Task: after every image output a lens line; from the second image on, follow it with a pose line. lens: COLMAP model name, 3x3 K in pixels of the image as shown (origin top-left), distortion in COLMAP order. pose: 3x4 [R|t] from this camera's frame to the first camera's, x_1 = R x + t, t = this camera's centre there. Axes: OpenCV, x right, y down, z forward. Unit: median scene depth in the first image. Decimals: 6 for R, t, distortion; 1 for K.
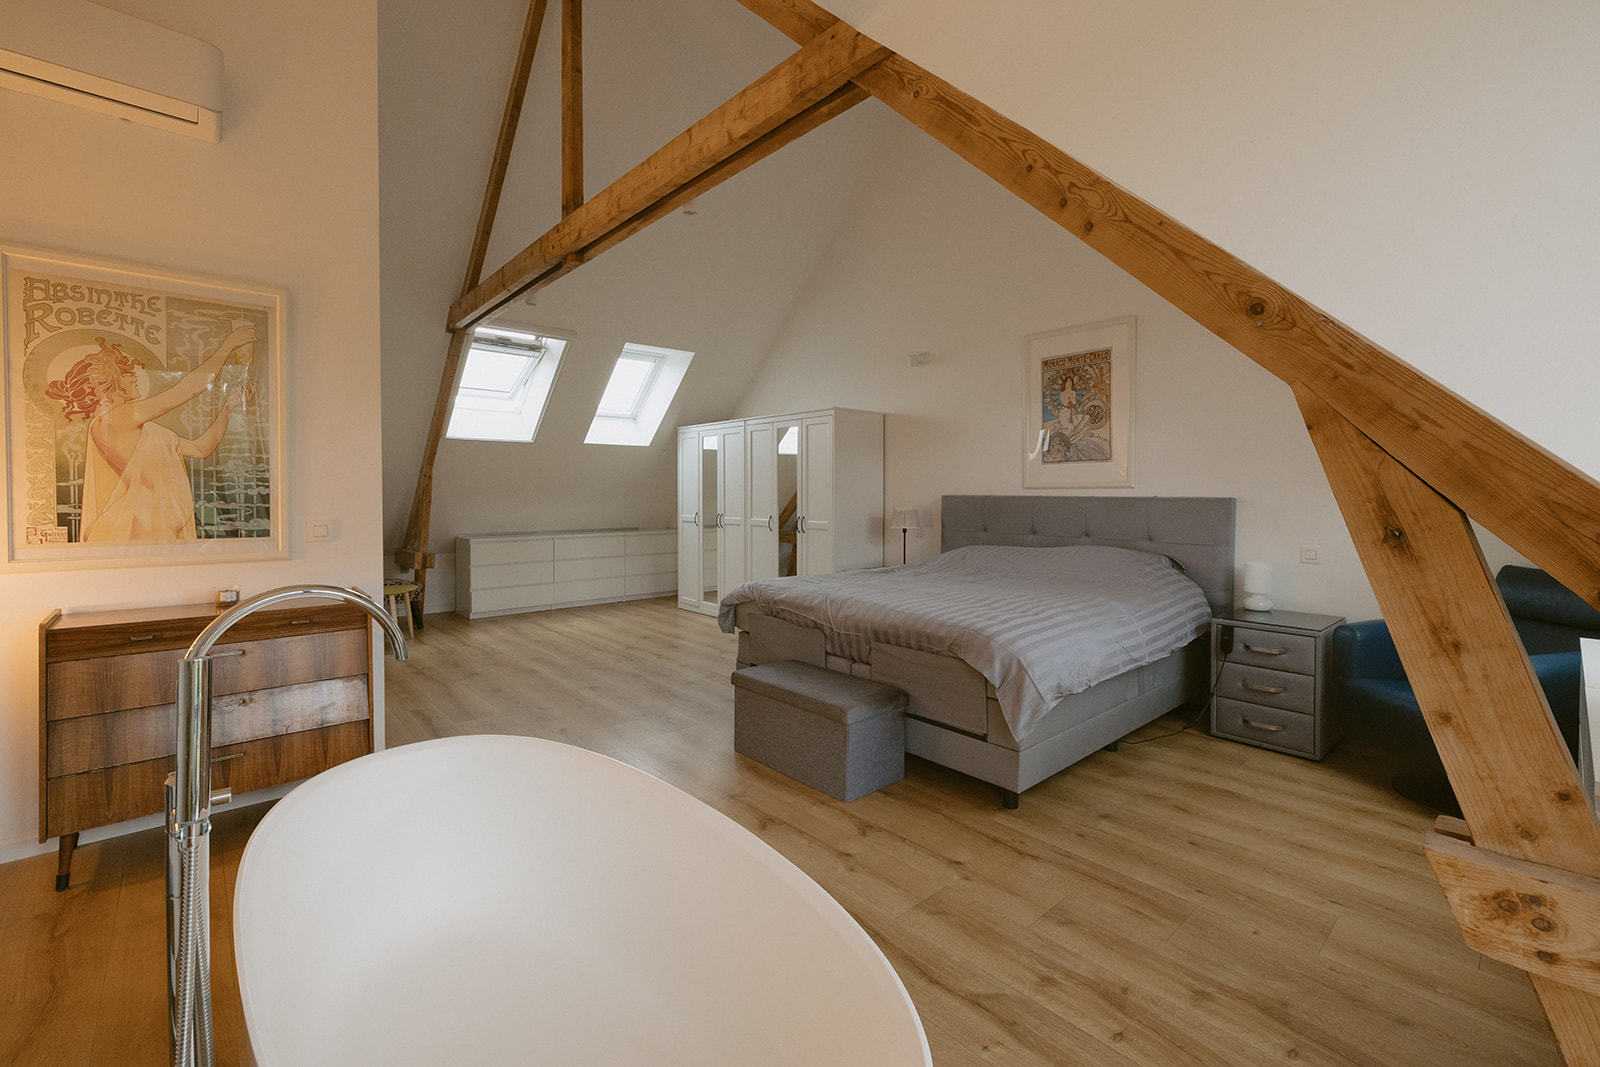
lens RADIAL K [[671.0, 0, 795.5], [0, 671.0, 501.2], [0, 0, 1]] dist [0.000019, -0.000098]
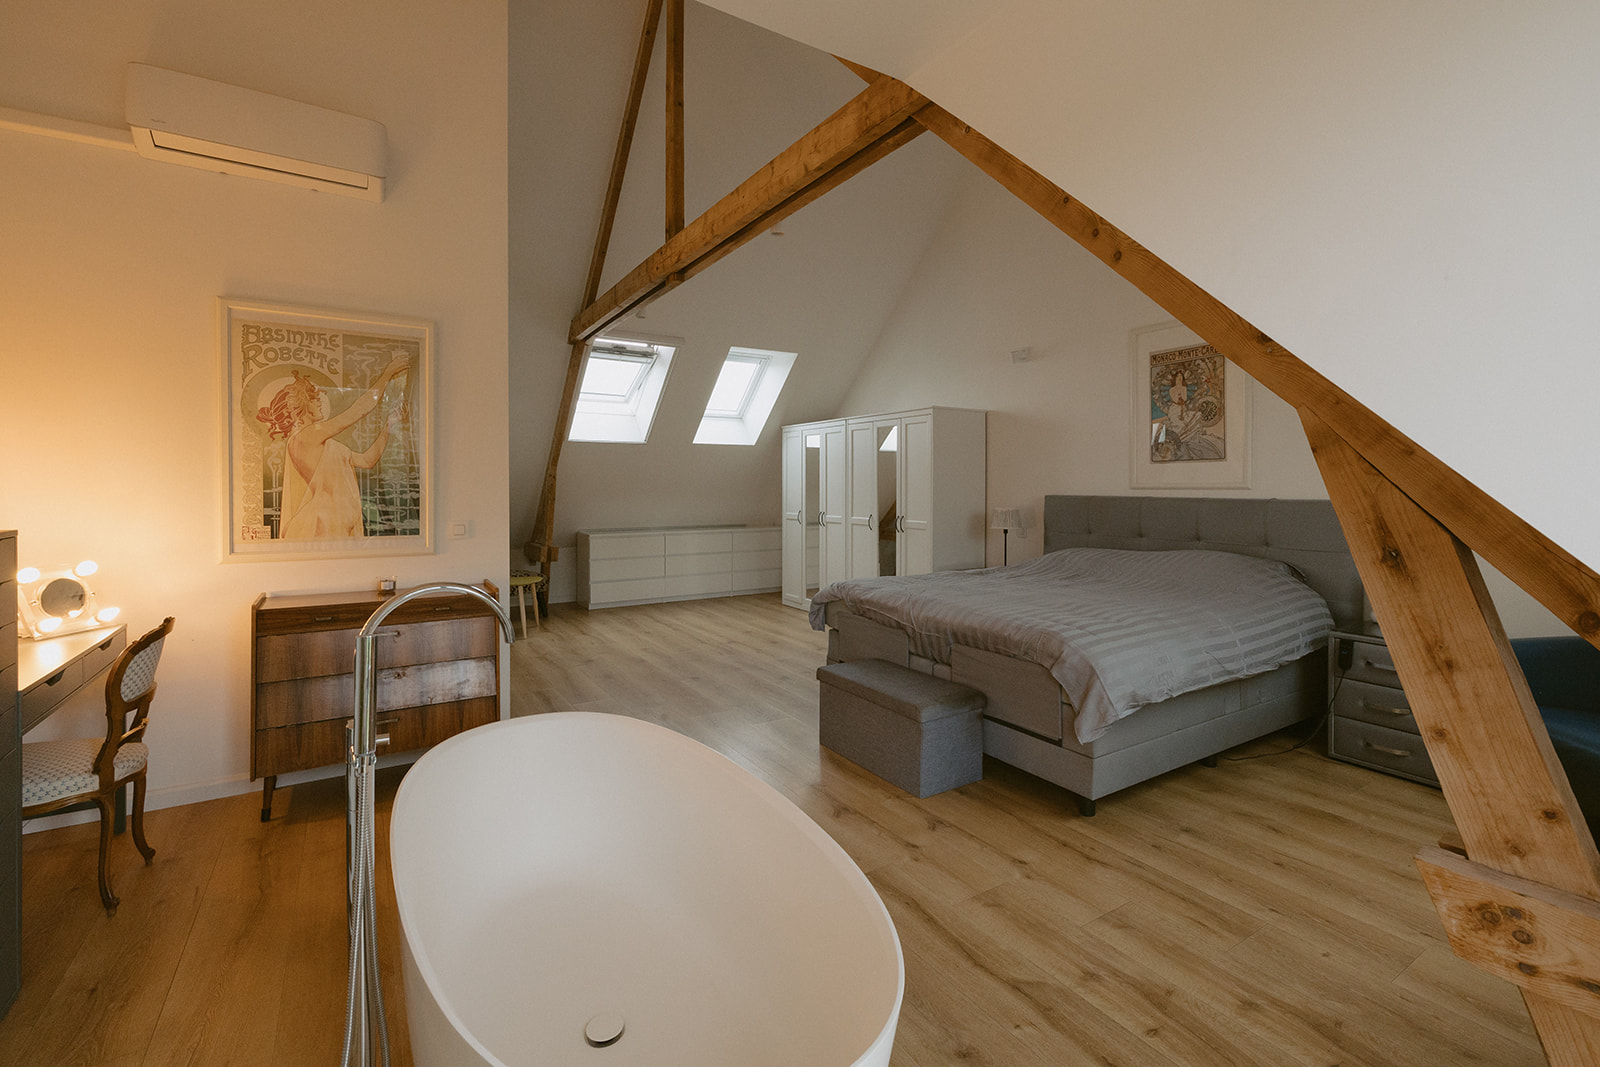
lens RADIAL K [[692.3, 0, 806.9], [0, 692.3, 488.2], [0, 0, 1]] dist [-0.000465, 0.000097]
pose [[0.987788, 0.000187, -0.155806, 0.068292], [-0.001707, 0.999952, -0.009626, -0.017427], [0.155797, 0.009774, 0.987741, -0.083387]]
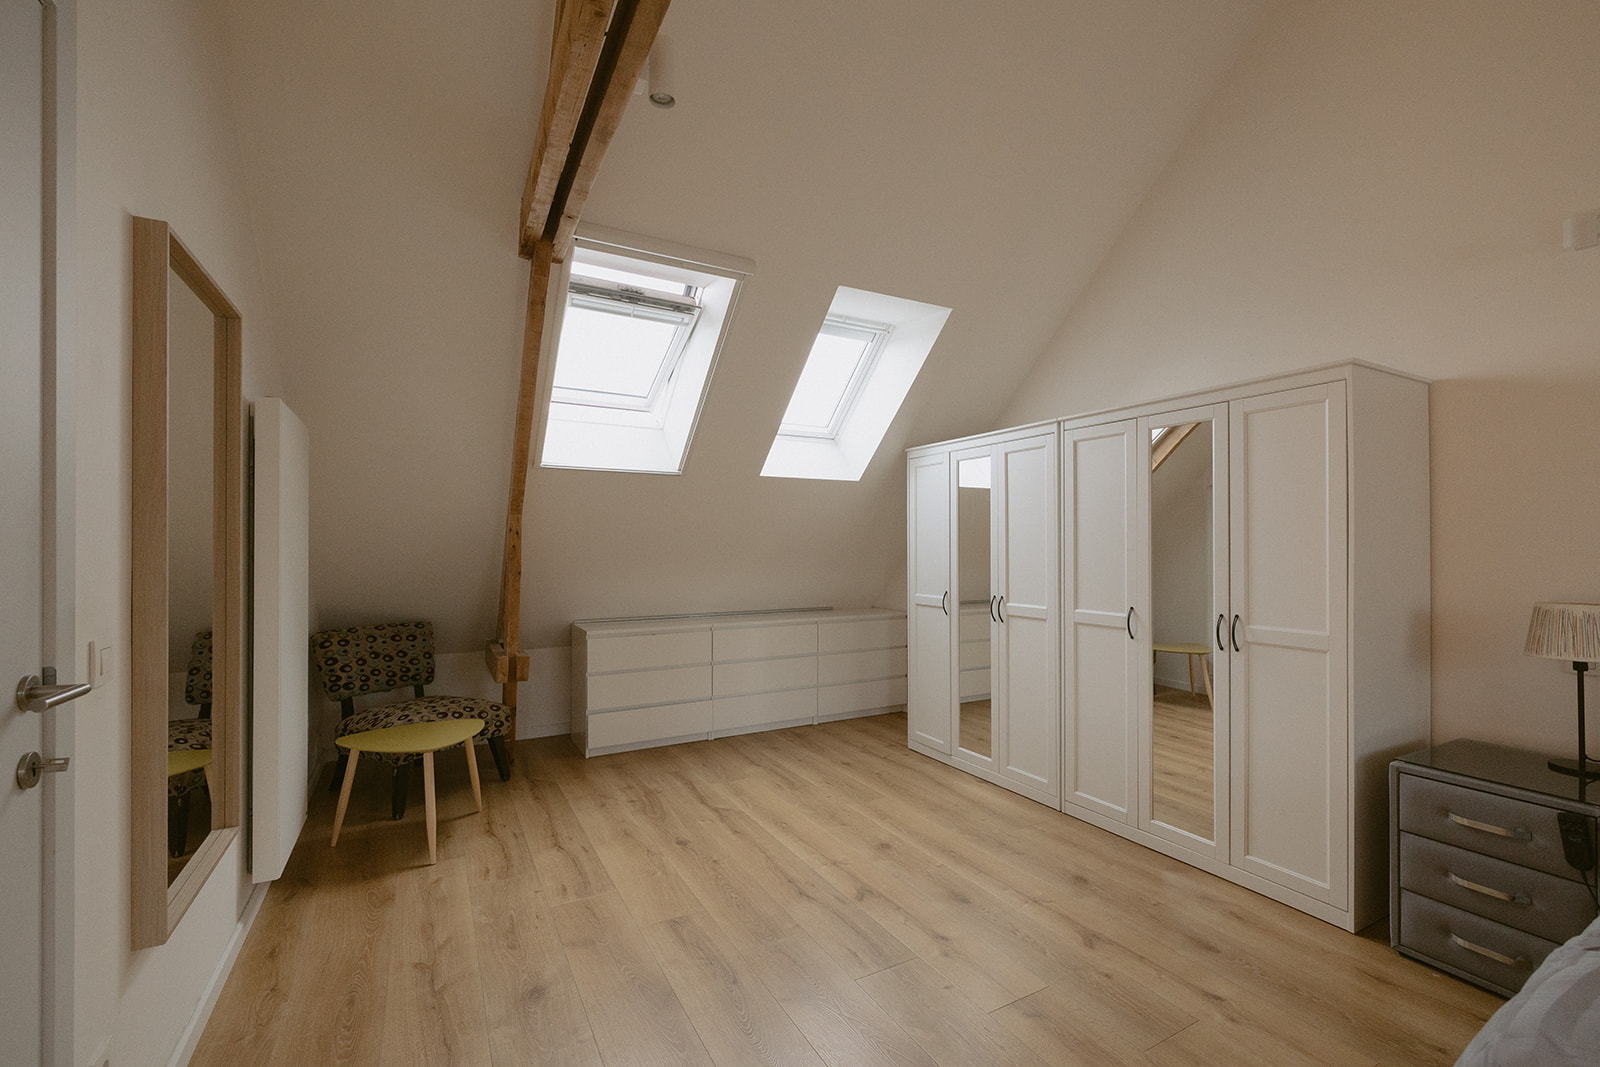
lens RADIAL K [[671.3, 0, 798.8], [0, 671.3, 545.8], [0, 0, 1]] dist [0.000100, -0.000022]
pose [[0.976300, -0.000734, -0.216418, -0.383552], [-0.002323, 0.999901, -0.013871, -0.037544], [0.216407, 0.014045, 0.976202, 1.060917]]
